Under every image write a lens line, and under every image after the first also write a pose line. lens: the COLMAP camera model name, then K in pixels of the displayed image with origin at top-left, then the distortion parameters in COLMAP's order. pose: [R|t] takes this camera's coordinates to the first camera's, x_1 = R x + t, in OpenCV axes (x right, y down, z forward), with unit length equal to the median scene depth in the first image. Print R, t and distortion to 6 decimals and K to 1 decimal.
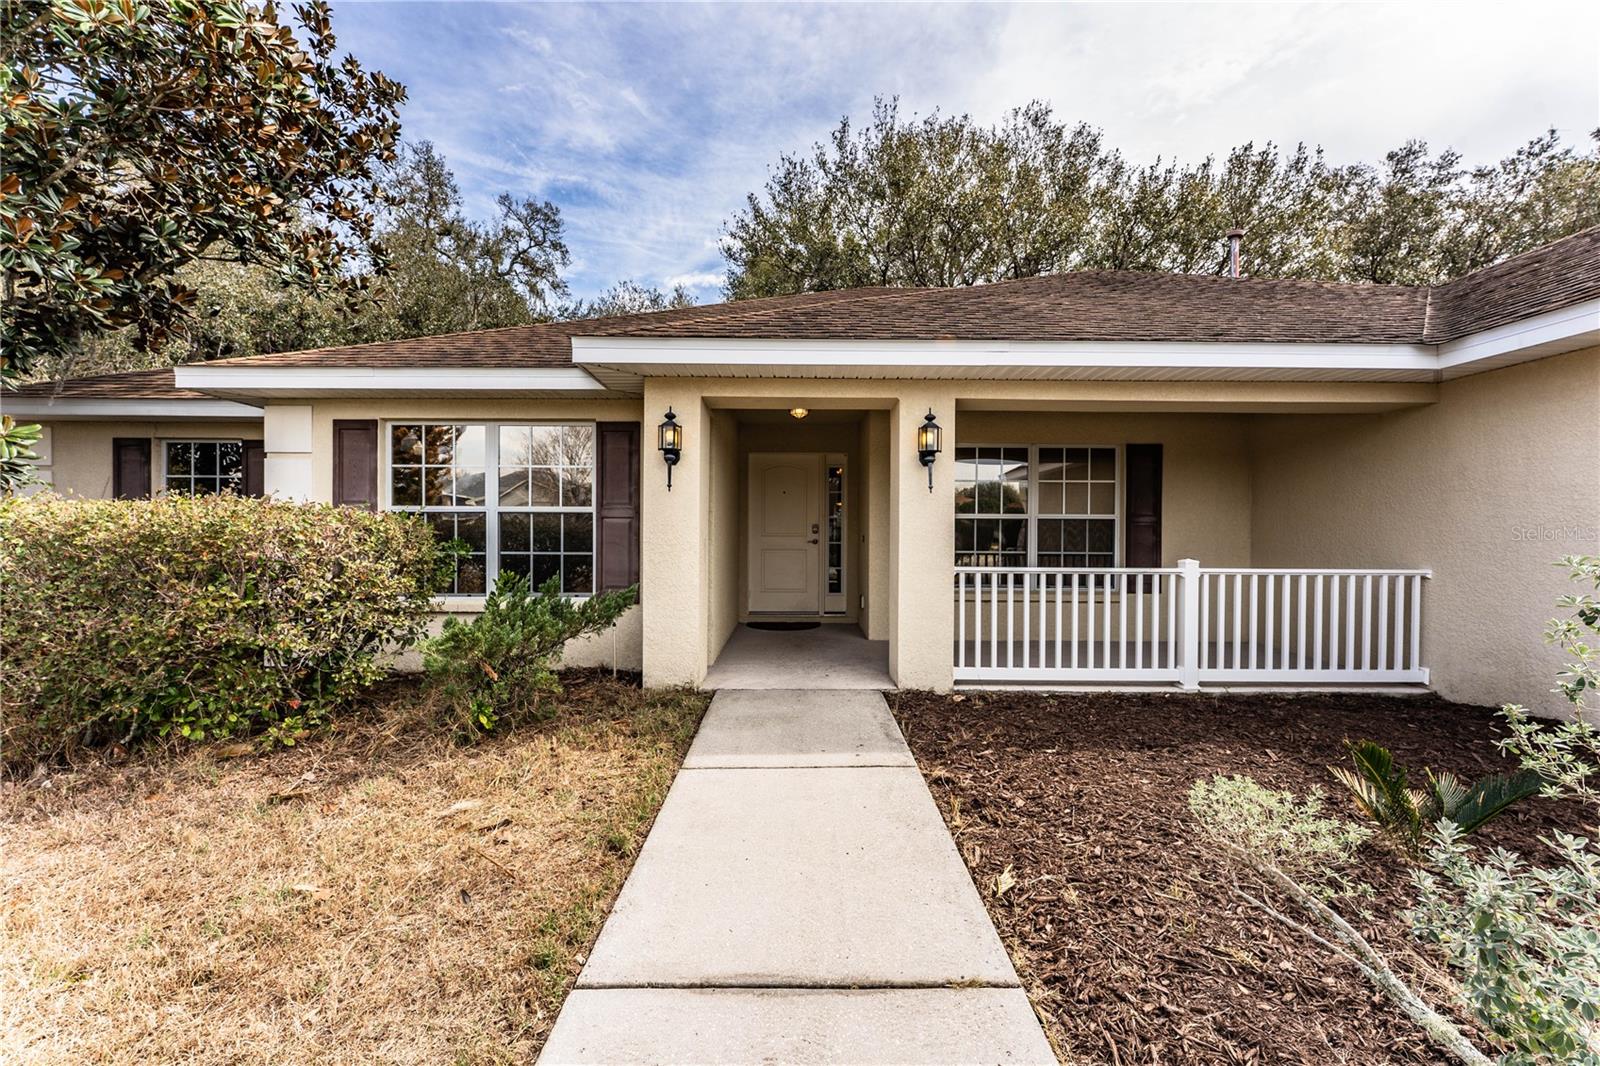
lens RADIAL K [[624.2, 0, 800.0], [0, 624.2, 533.0], [0, 0, 1]] dist [0.013038, 0.000226]
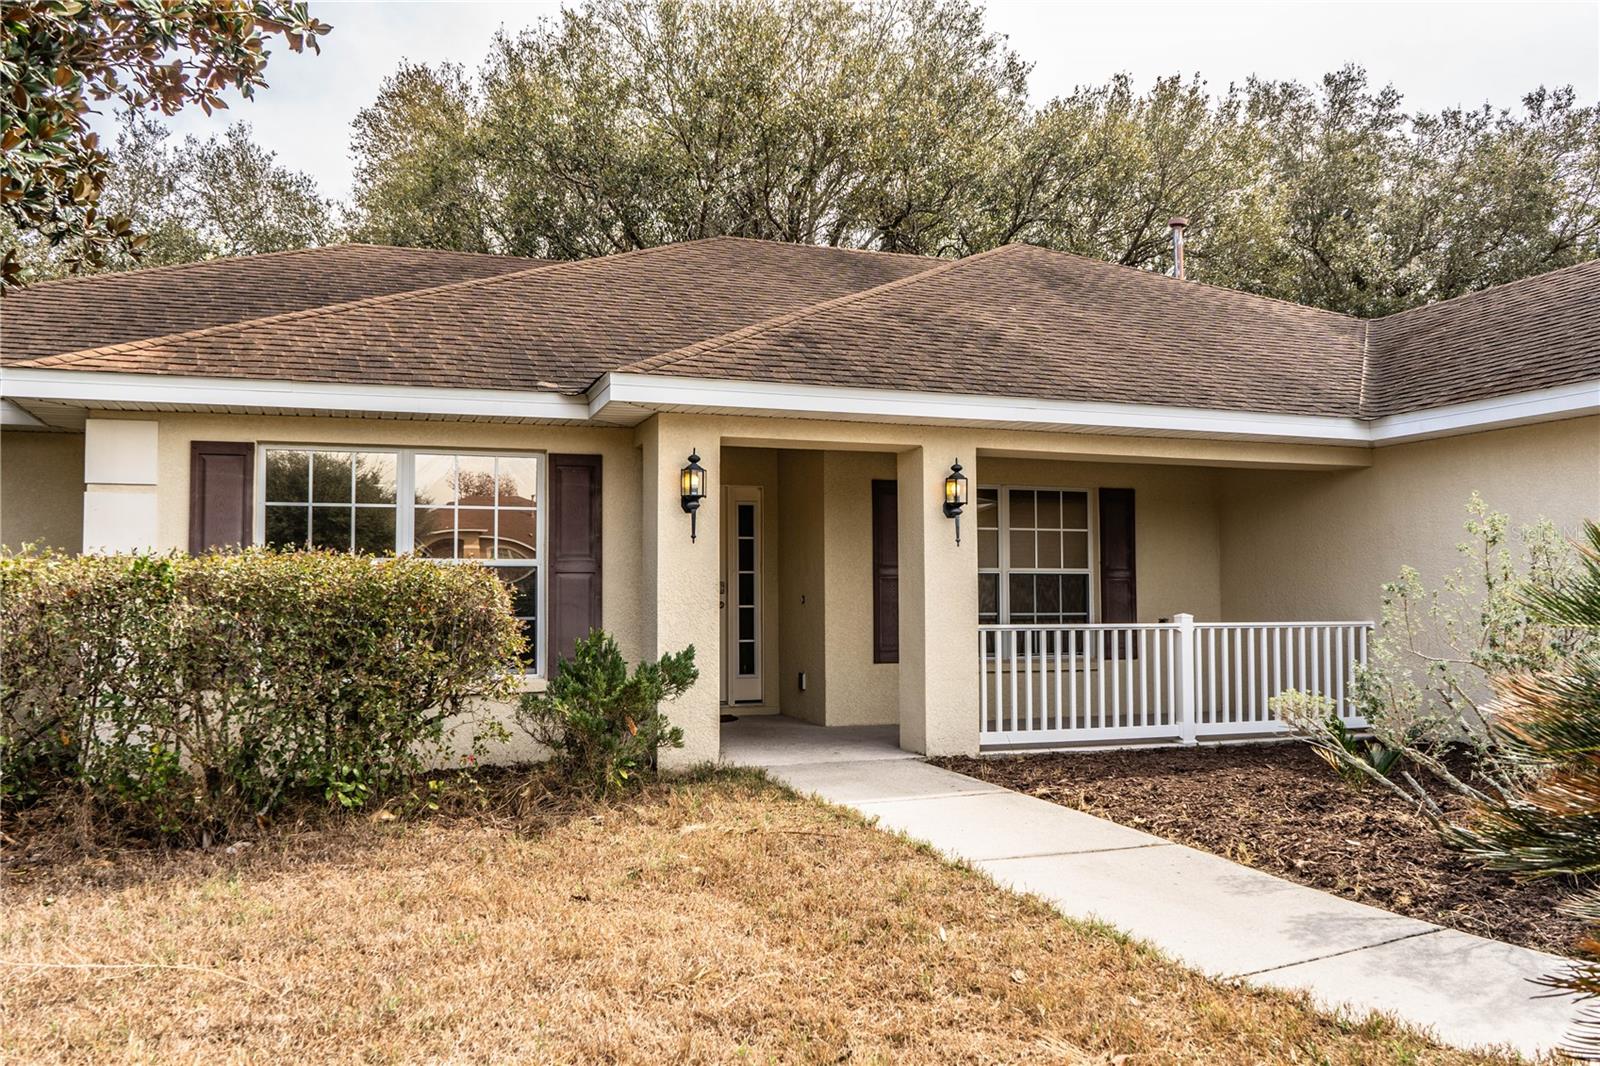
lens RADIAL K [[1226.0, 0, 800.0], [0, 1226.0, 533.0], [0, 0, 1]] dist [0.002249, 0.058318]
pose [[0.945003, 0.008536, 0.326950, -0.431537], [0.010335, 0.998381, -0.055938, 0.012151], [-0.326898, 0.056240, 0.943385, -0.470014]]
